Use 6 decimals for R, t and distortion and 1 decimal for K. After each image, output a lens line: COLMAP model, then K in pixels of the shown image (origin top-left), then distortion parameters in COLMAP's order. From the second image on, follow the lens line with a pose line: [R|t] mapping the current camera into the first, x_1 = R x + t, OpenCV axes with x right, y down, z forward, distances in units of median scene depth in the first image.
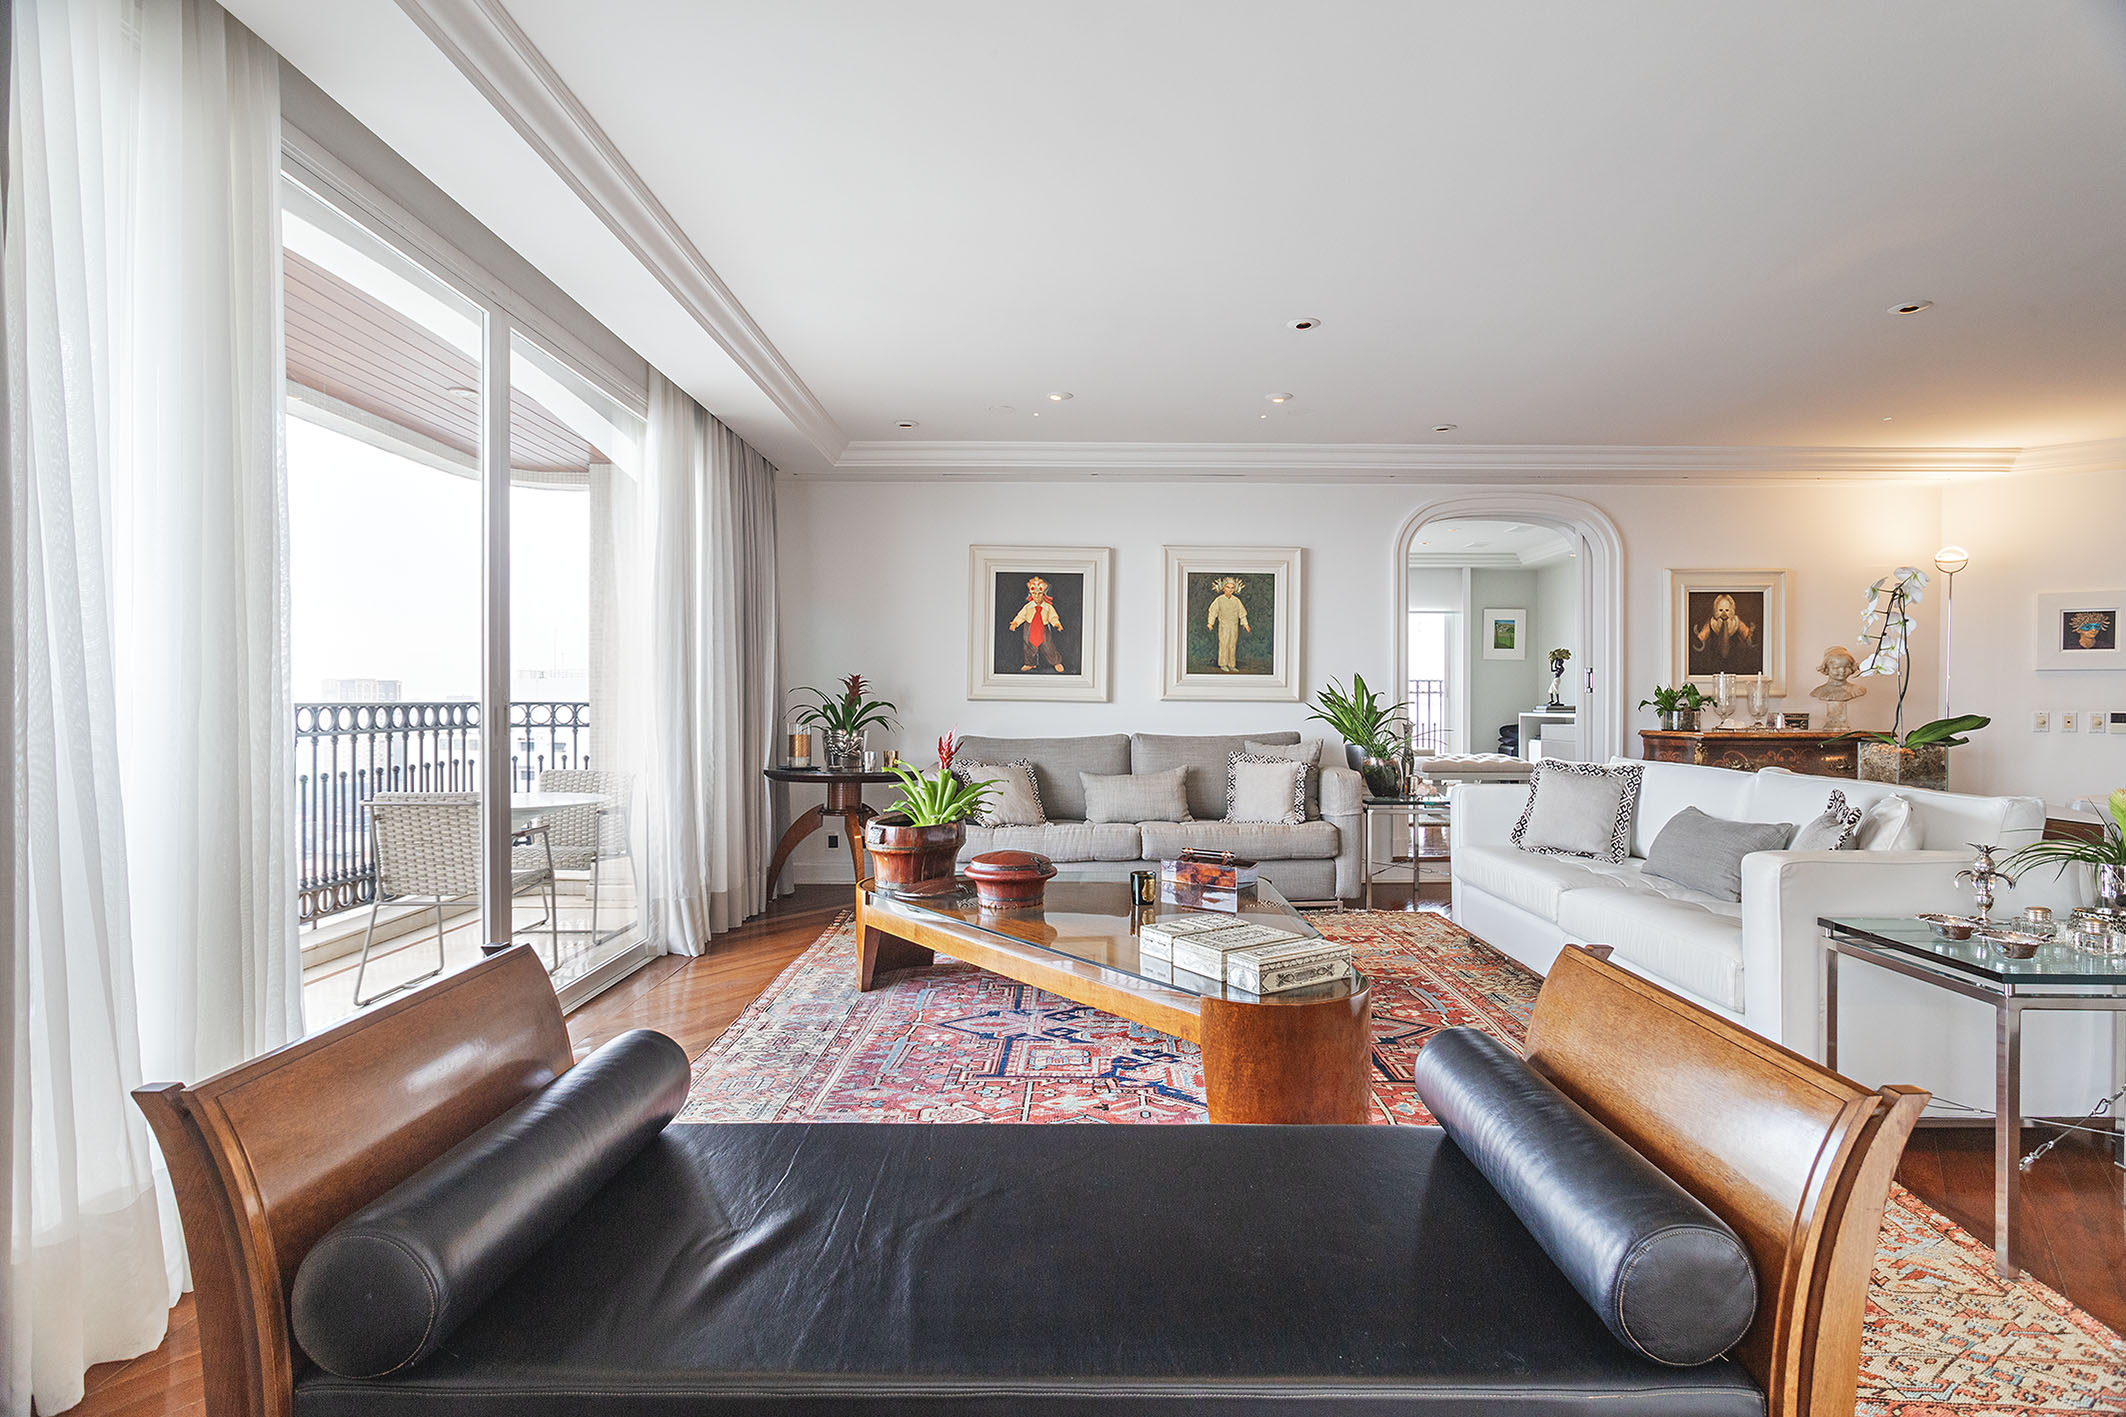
lens RADIAL K [[1067.5, 0, 1073.0], [0, 1067.5, 706.4], [0, 0, 1]] dist [-0.005409, 0.001016]
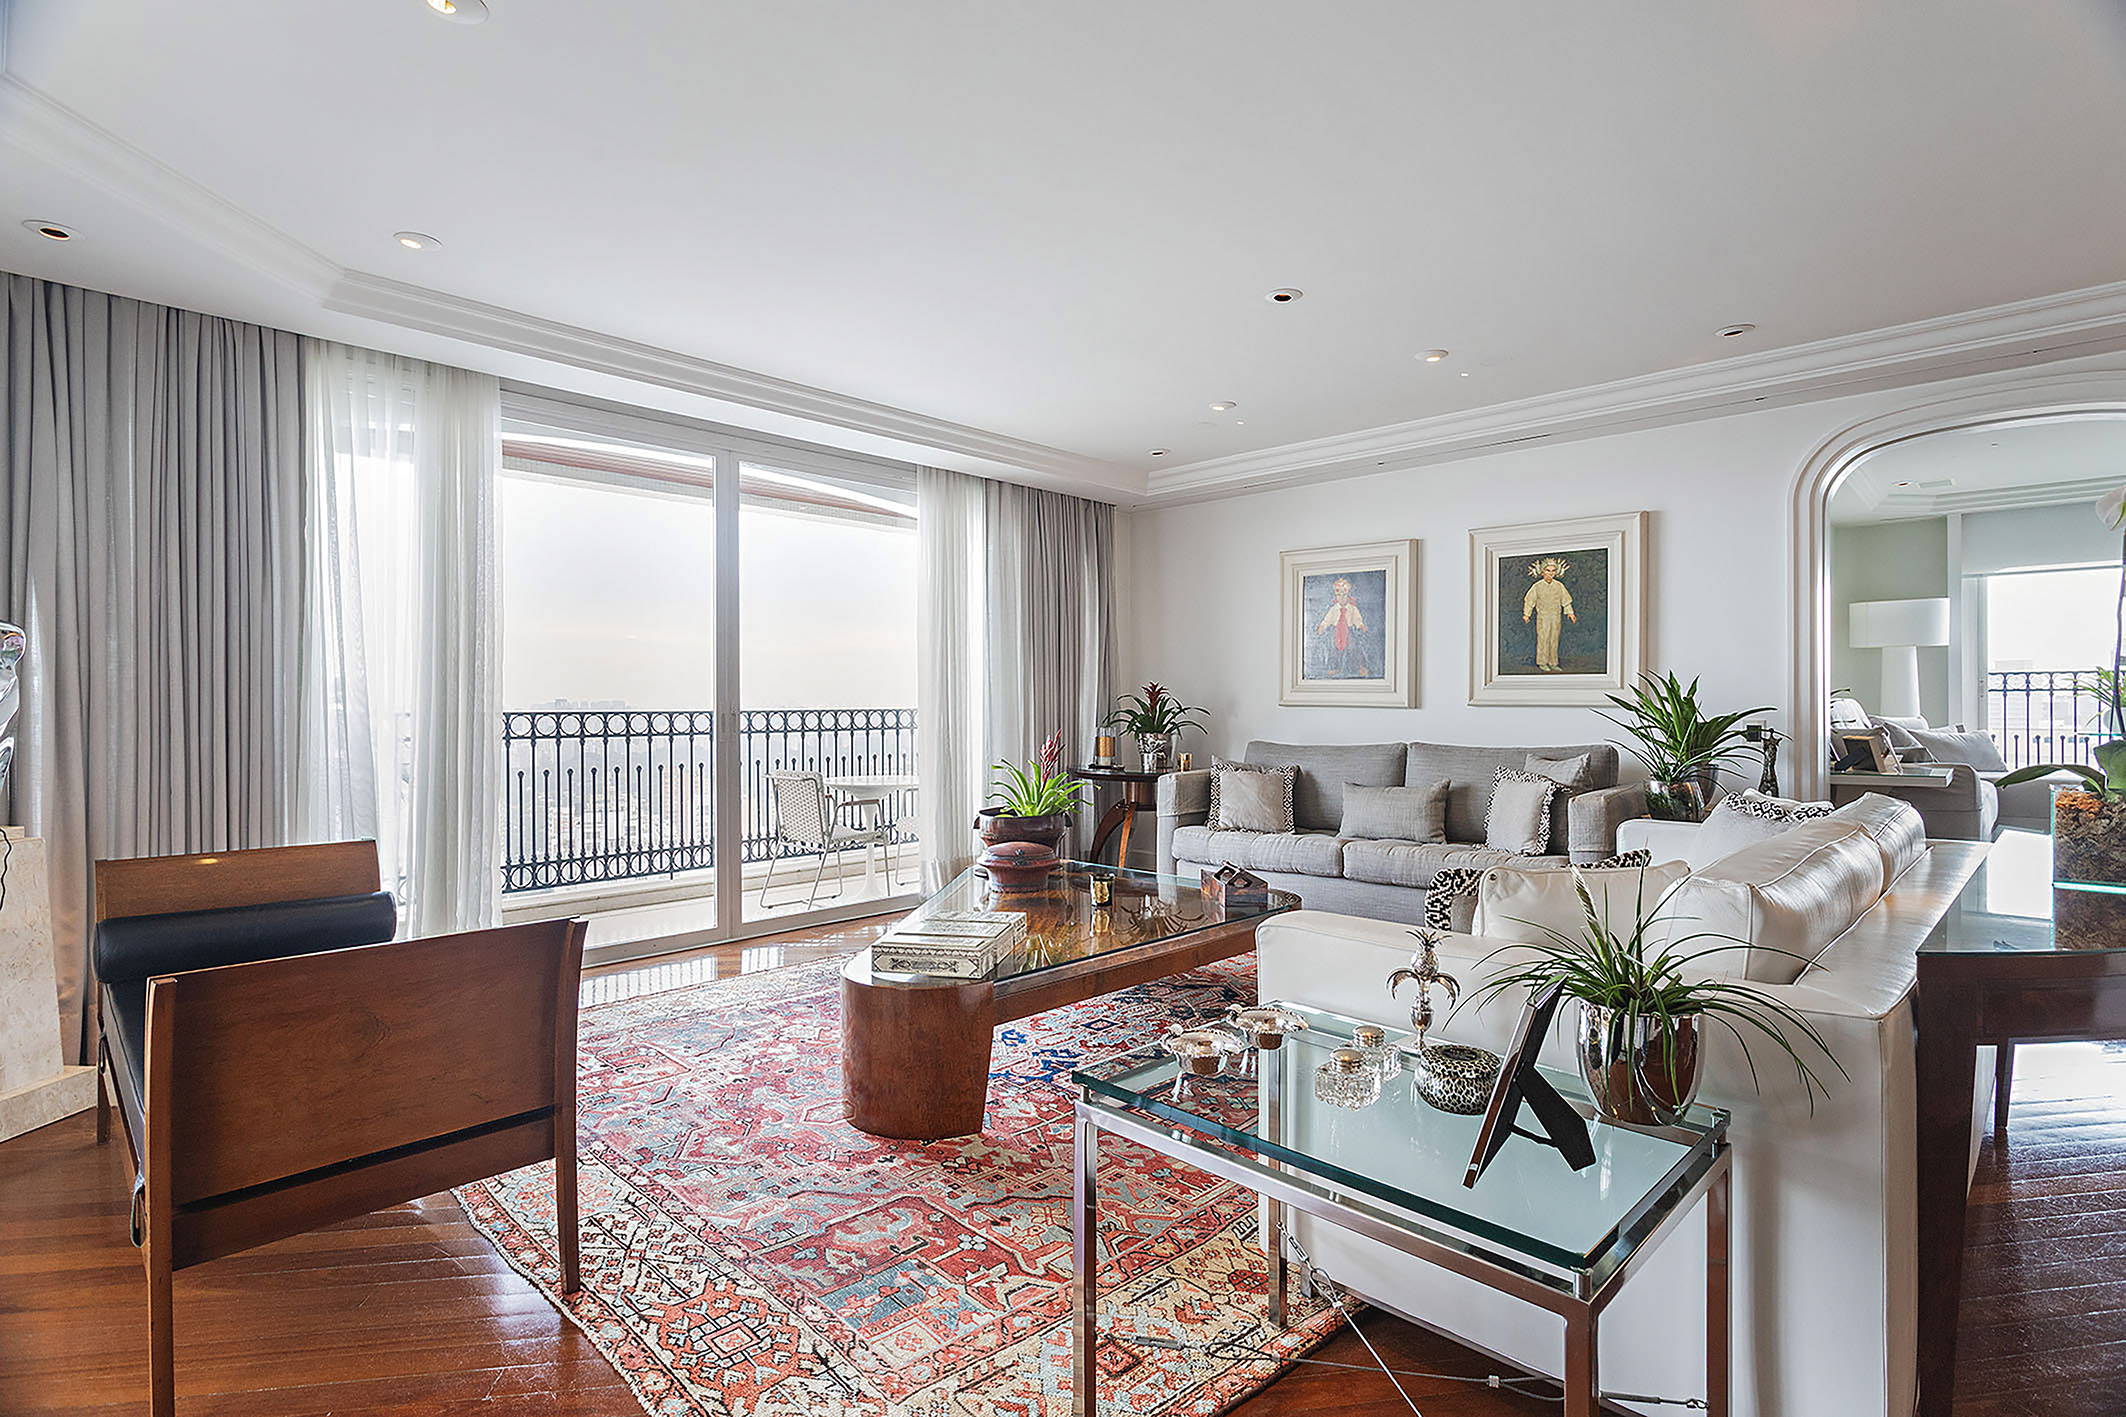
lens RADIAL K [[1067.5, 0, 1068.3], [0, 1067.5, 704.8], [0, 0, 1]] dist [-0.005409, 0.001016]
pose [[0.707761, -0.002322, -0.706449, 0.473427], [0.001104, 0.999997, -0.002180, -0.004813], [0.706452, 0.000763, 0.707761, 0.144713]]
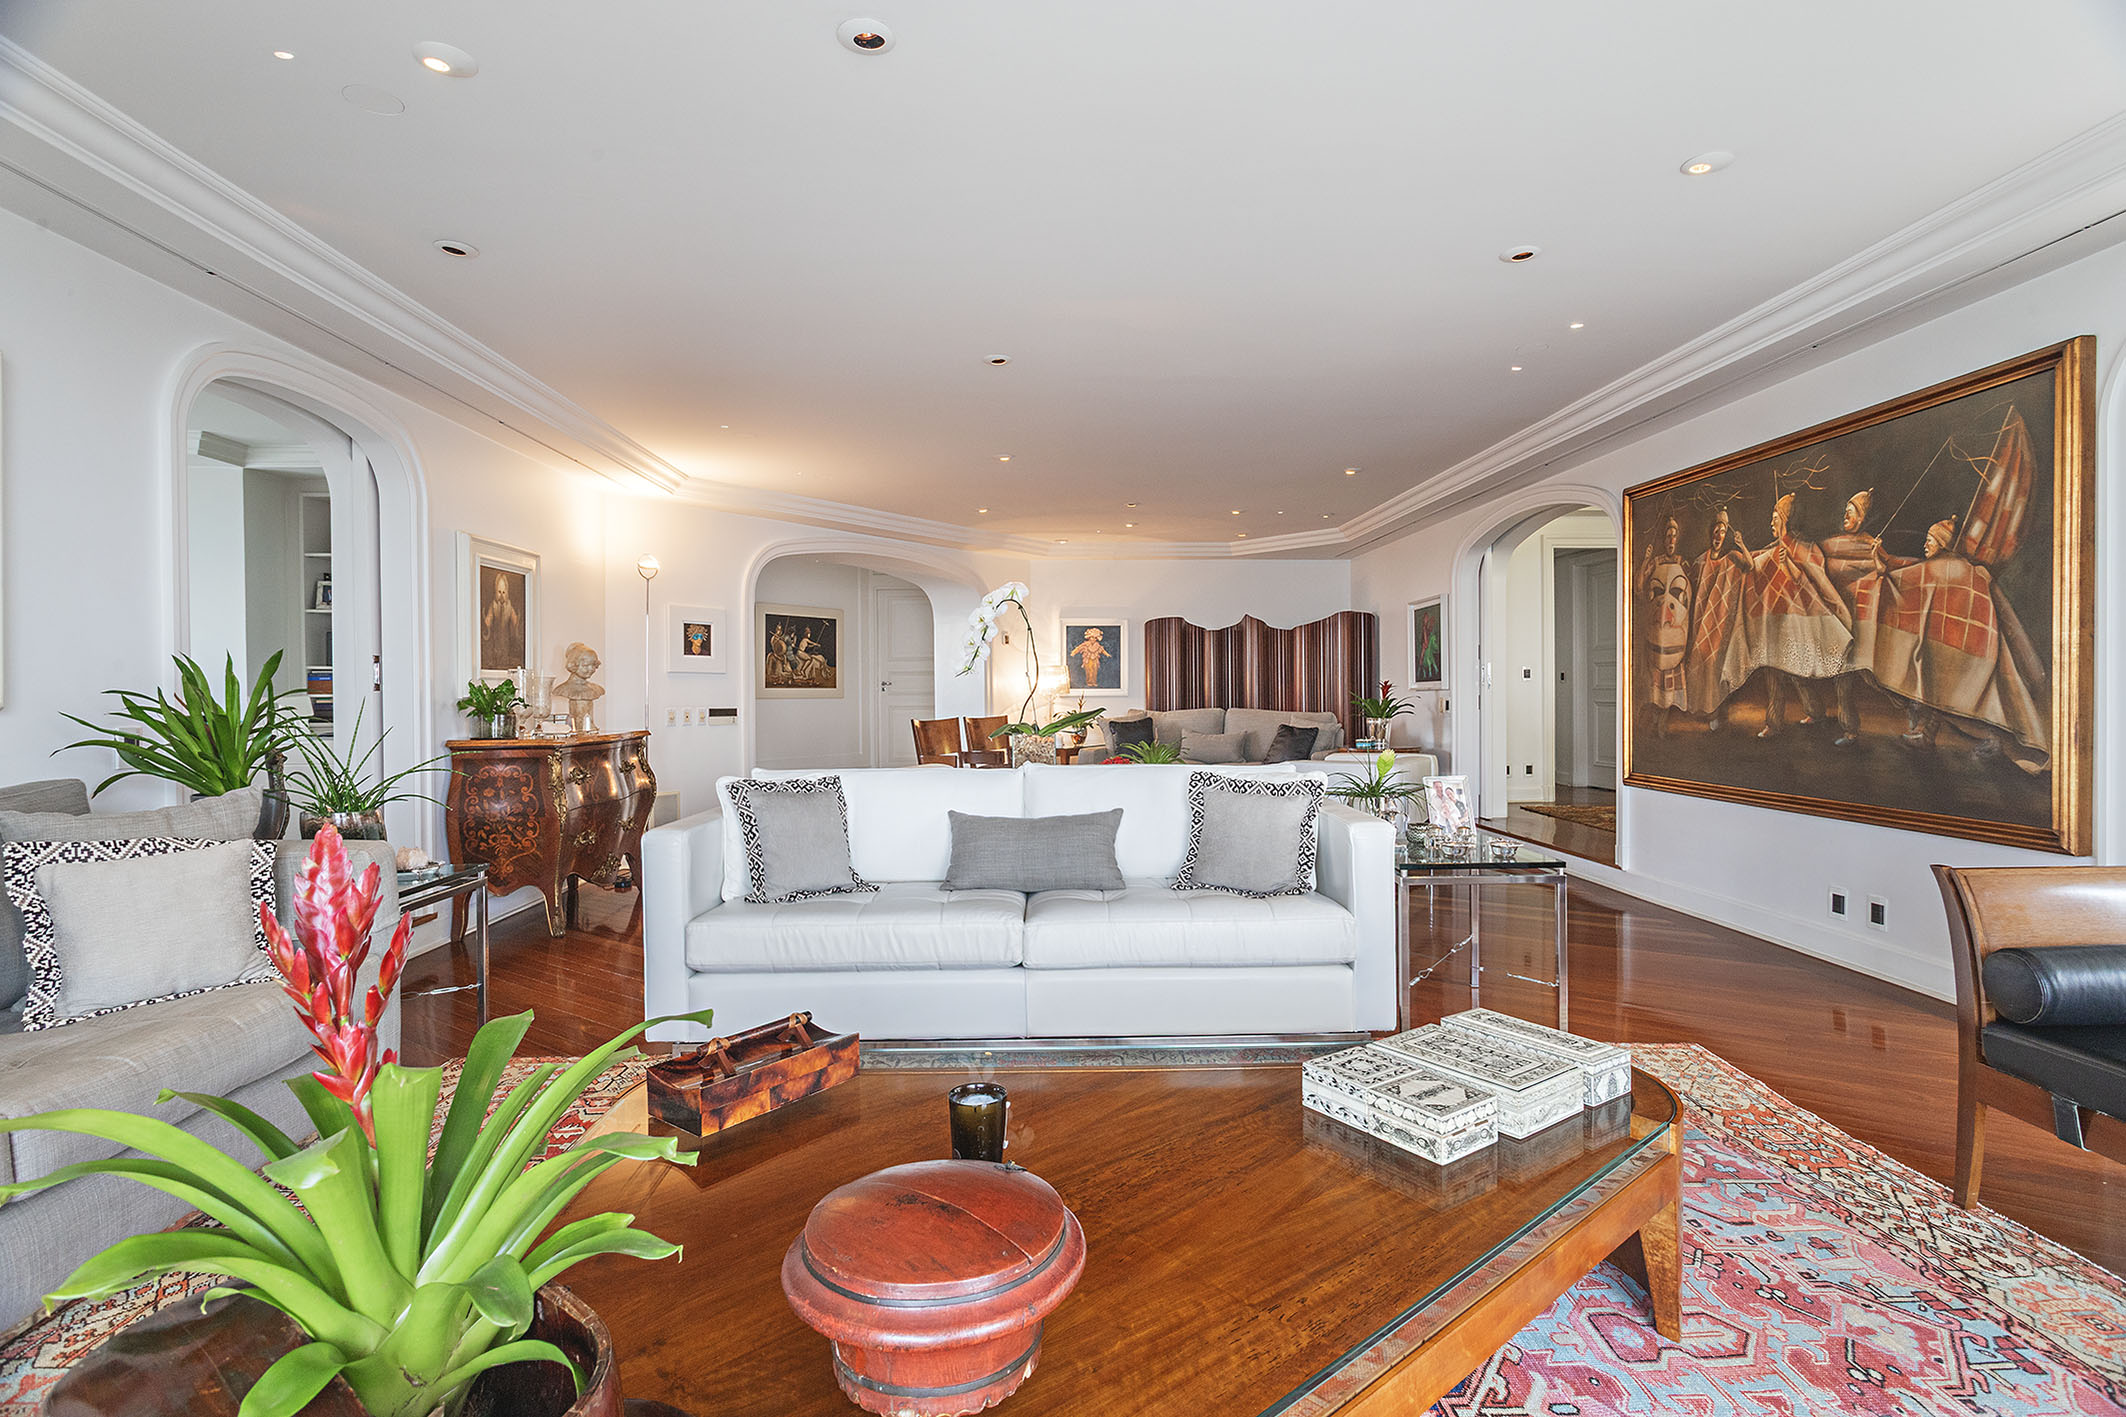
lens RADIAL K [[1067.5, 0, 1071.3], [0, 1067.5, 707.1], [0, 0, 1]] dist [-0.005409, 0.001016]
pose [[-0.040316, -0.012247, 0.999112, -0.237451], [0.014209, 0.999817, 0.012829, -0.005189], [-0.999086, 0.014714, -0.040134, 0.599515]]
